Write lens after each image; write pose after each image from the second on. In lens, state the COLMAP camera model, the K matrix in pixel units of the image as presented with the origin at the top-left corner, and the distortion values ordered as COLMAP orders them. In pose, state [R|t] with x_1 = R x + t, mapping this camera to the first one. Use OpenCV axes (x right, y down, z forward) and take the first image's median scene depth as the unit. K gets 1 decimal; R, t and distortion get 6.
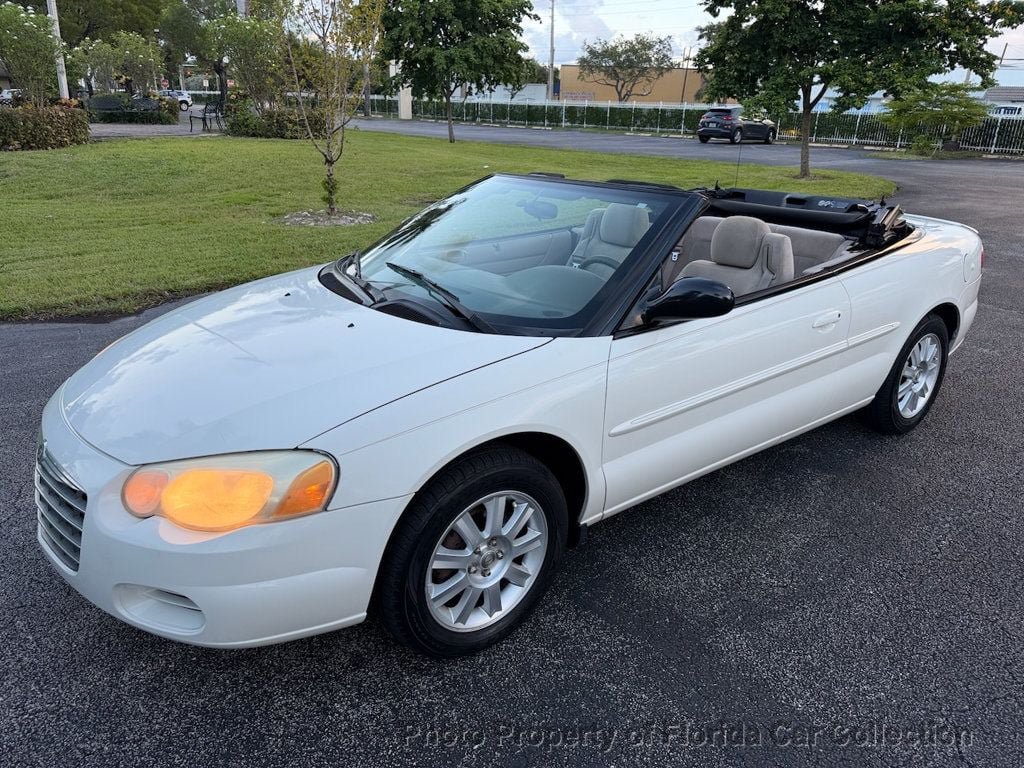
lens RADIAL K [[736.5, 0, 515.0], [0, 736.5, 391.5], [0, 0, 1]] dist [0.009577, -0.015410]
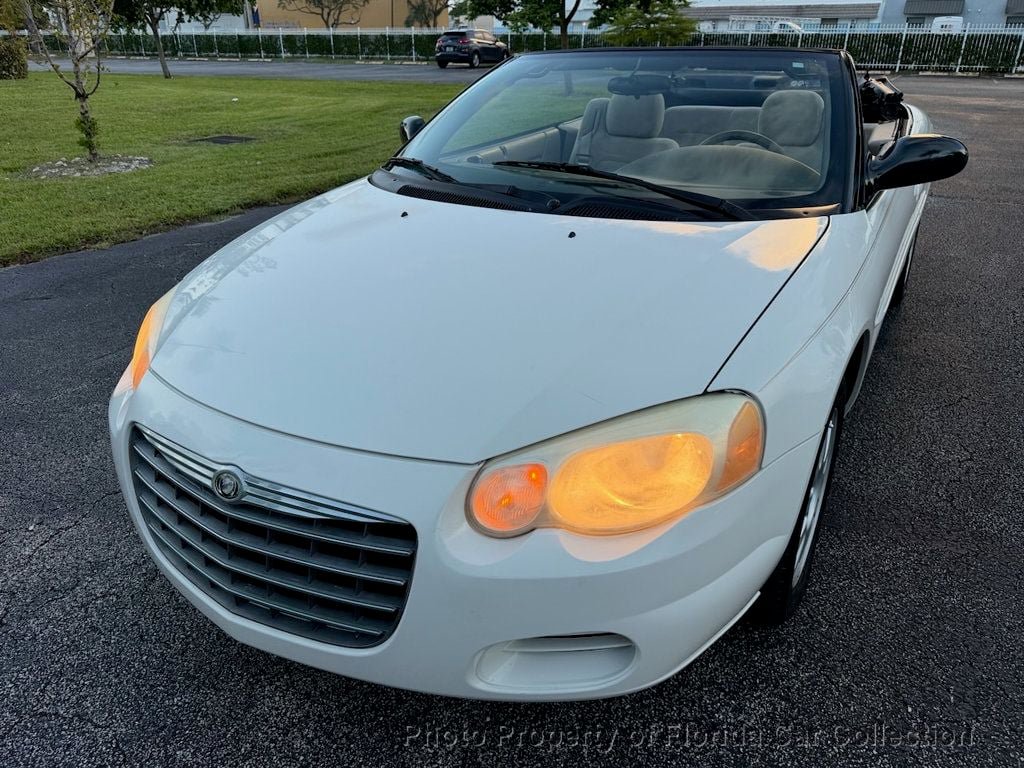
lens RADIAL K [[736.5, 0, 501.3], [0, 736.5, 383.6], [0, 0, 1]] dist [0.009577, -0.015410]
pose [[0.933748, -0.173626, 0.312998, -0.143915], [0.152057, 0.984057, 0.092254, -0.005401], [-0.324026, -0.038548, 0.945263, 0.080386]]
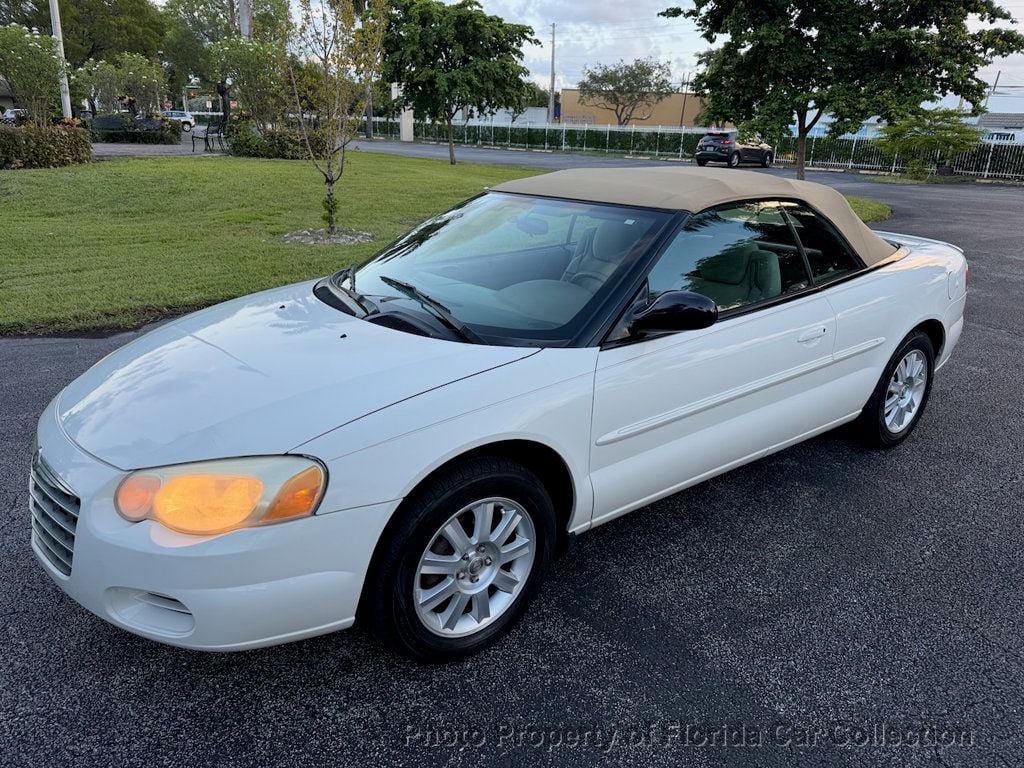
lens RADIAL K [[736.5, 0, 522.6], [0, 736.5, 394.0], [0, 0, 1]] dist [0.009577, -0.015410]
pose [[0.999951, 0.003233, 0.009320, 0.004118], [-0.003002, 0.999691, -0.024689, 0.003902], [-0.009397, 0.024659, 0.999652, -0.005590]]
